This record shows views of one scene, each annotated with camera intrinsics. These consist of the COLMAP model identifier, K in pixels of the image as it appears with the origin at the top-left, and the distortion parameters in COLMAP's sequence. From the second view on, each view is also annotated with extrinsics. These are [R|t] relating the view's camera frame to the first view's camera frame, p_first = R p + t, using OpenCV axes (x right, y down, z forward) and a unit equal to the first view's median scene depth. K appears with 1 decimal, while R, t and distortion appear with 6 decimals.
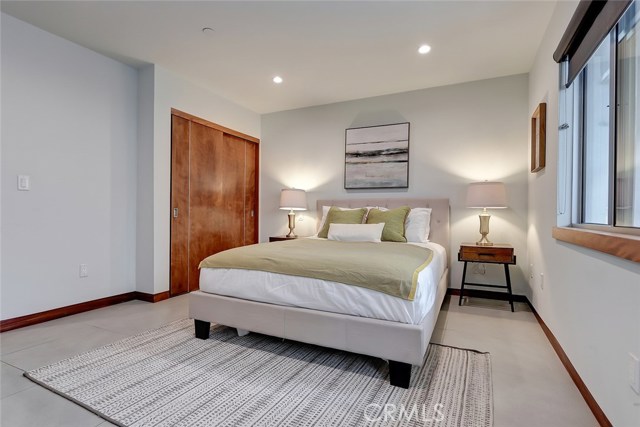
lens RADIAL K [[322.0, 0, 320.0], [0, 322.0, 213.5], [0, 0, 1]] dist [-0.003650, -0.000777]
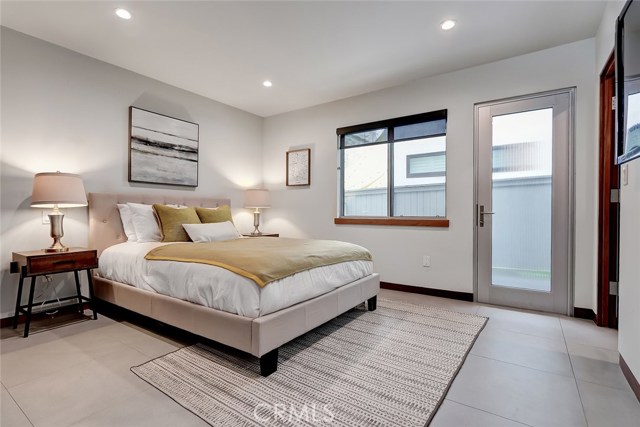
lens RADIAL K [[305.5, 0, 320.0], [0, 305.5, 213.5], [0, 0, 1]] dist [0.001328, 0.000150]
pose [[0.163433, -0.012737, 0.986472, -0.636205], [0.001815, 0.999919, 0.012610, -0.006191], [-0.986553, -0.000271, 0.163443, 0.446926]]
